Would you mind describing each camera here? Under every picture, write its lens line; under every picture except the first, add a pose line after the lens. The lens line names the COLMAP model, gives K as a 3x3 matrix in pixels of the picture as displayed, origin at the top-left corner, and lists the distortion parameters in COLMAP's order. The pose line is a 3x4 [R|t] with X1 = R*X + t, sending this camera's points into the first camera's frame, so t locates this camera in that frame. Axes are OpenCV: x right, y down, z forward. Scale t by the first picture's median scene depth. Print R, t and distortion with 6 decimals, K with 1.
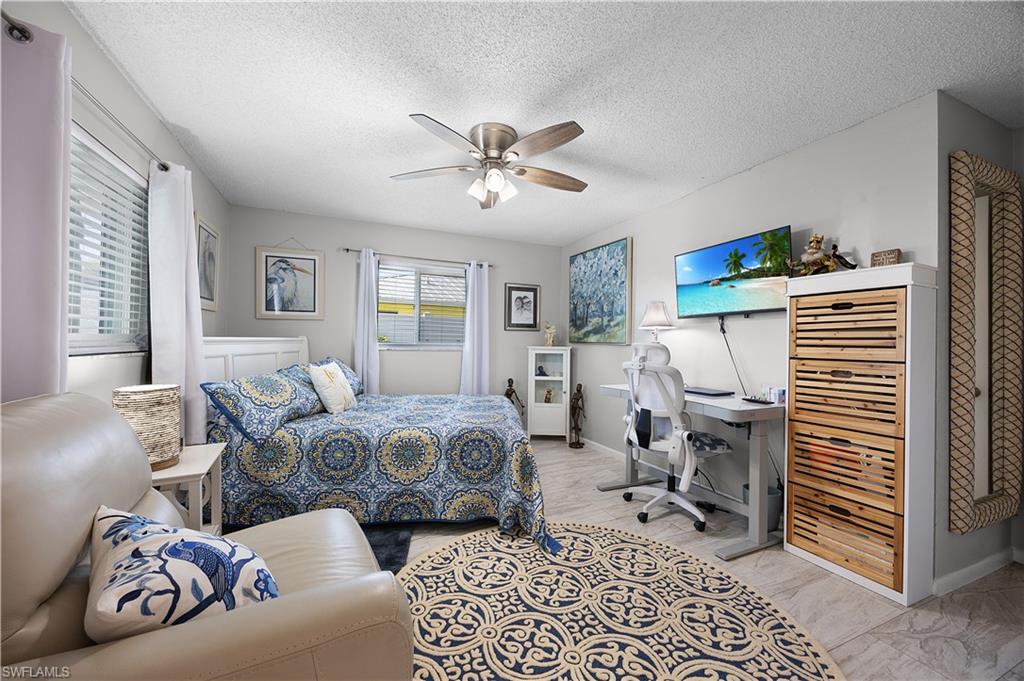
lens RADIAL K [[390.8, 0, 514.3], [0, 390.8, 341.6], [0, 0, 1]] dist [-0.000009, 0.000118]
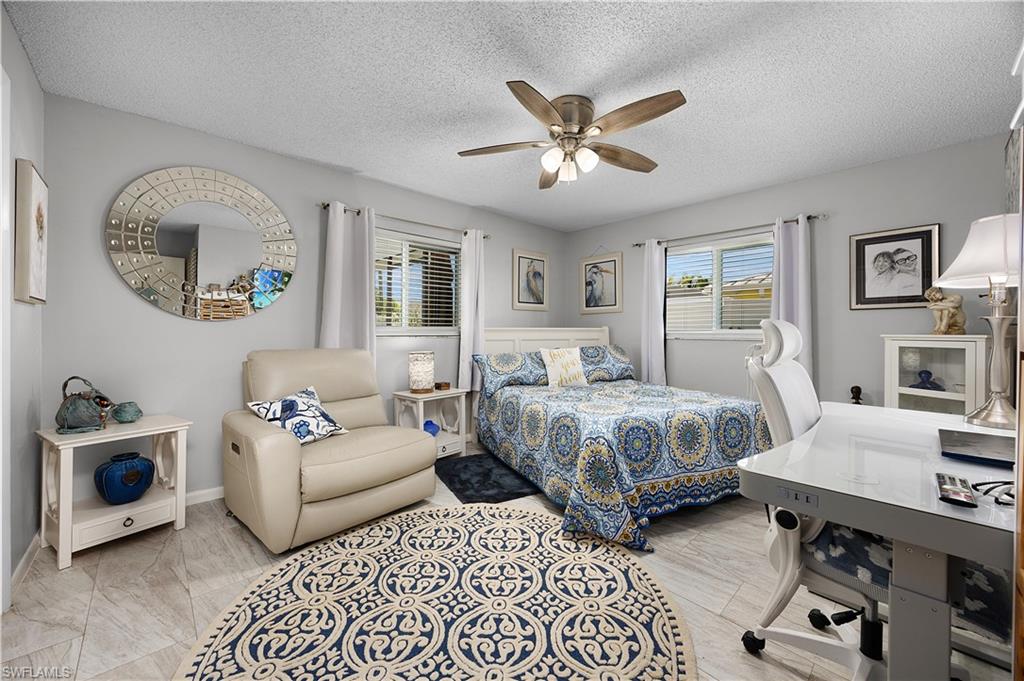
lens RADIAL K [[390.8, 0, 513.9], [0, 390.8, 334.2], [0, 0, 1]] dist [-0.000009, 0.000118]
pose [[0.334434, -0.008197, -0.942383, 0.945546], [0.001126, 0.999965, -0.008298, 0.036309], [0.942418, 0.001714, 0.334432, 0.657518]]
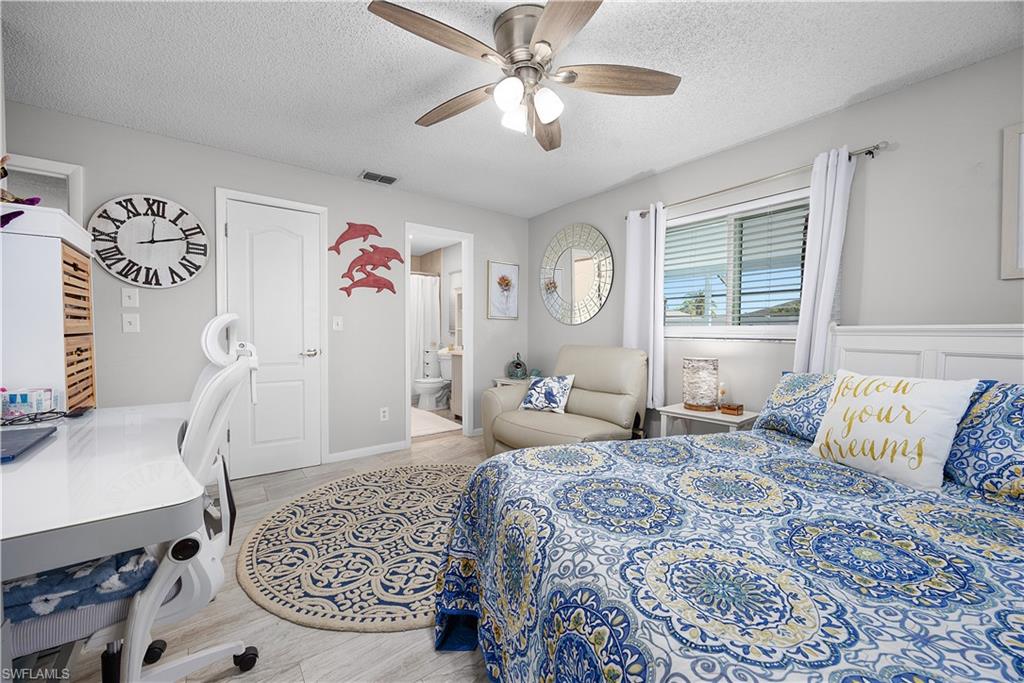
lens RADIAL K [[390.8, 0, 510.4], [0, 390.8, 340.8], [0, 0, 1]] dist [-0.000009, 0.000118]
pose [[-0.973355, -0.016206, -0.228729, 0.152350], [-0.020901, 0.999617, 0.018120, 0.025084], [0.228347, 0.022418, -0.973322, 2.022618]]
